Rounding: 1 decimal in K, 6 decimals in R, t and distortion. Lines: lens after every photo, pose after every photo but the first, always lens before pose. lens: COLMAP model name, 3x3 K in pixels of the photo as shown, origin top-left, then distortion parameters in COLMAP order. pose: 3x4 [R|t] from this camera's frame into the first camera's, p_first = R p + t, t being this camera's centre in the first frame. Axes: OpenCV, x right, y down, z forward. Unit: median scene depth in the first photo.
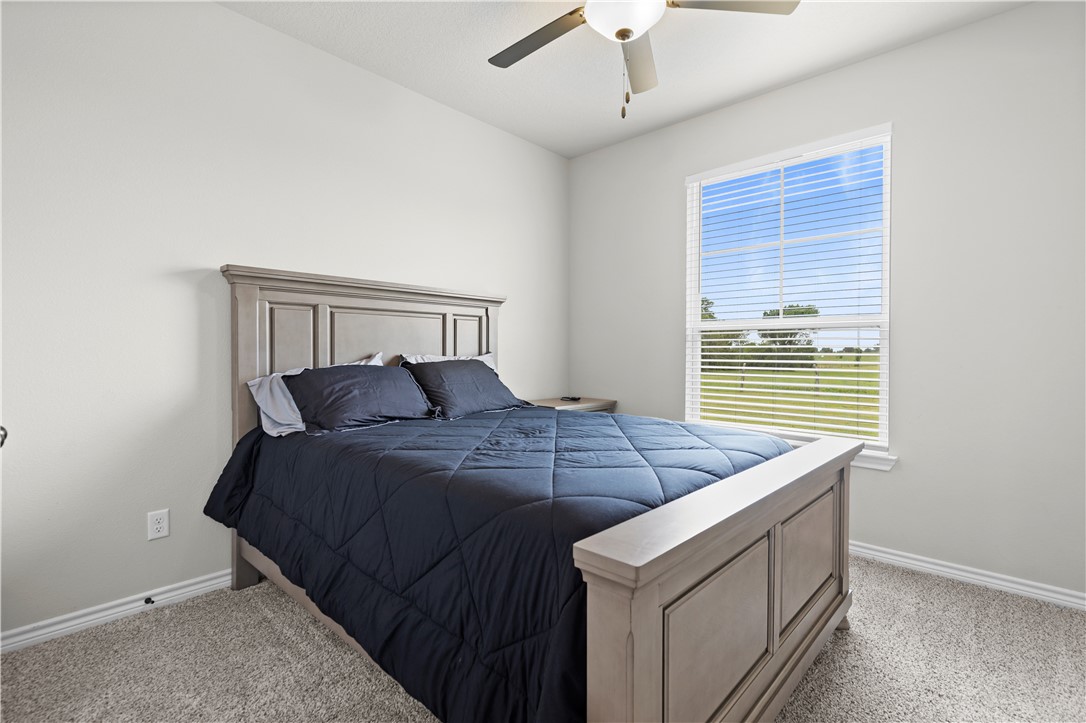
lens RADIAL K [[497.3, 0, 545.2], [0, 497.3, 358.2], [0, 0, 1]] dist [0.002413, -0.000757]
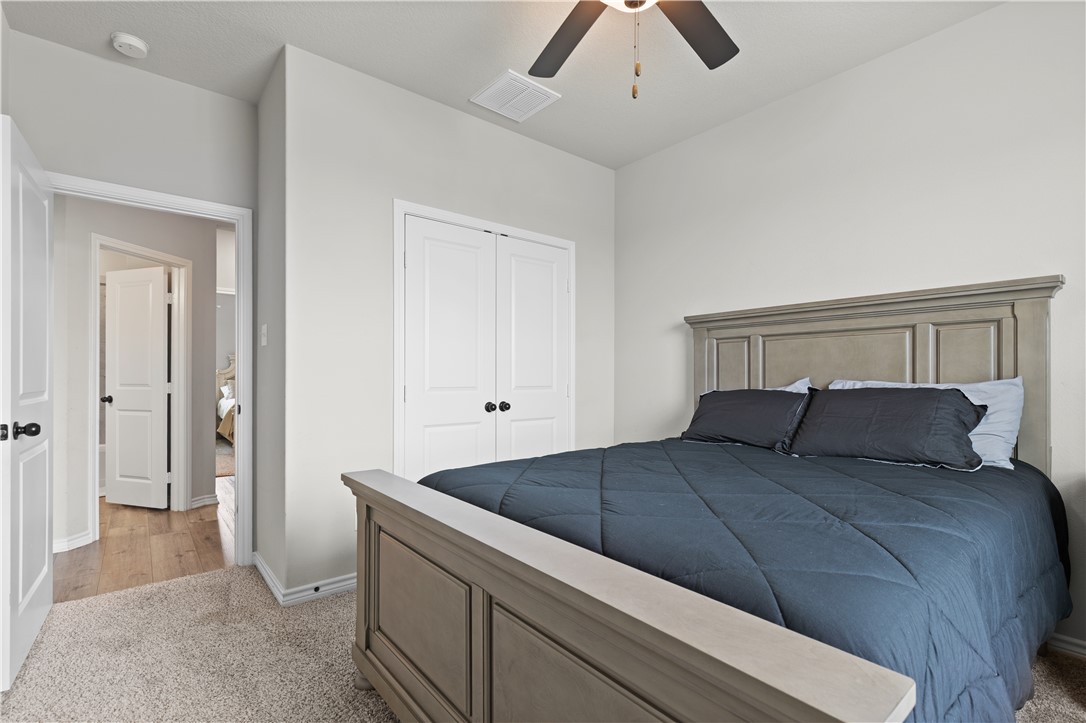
lens RADIAL K [[497.3, 0, 542.0], [0, 497.3, 370.9], [0, 0, 1]] dist [0.002413, -0.000757]
pose [[-0.132513, -0.019684, -0.990986, 0.710086], [-0.014253, 0.999737, -0.017952, -0.001087], [0.991079, 0.011746, -0.132758, 0.664855]]
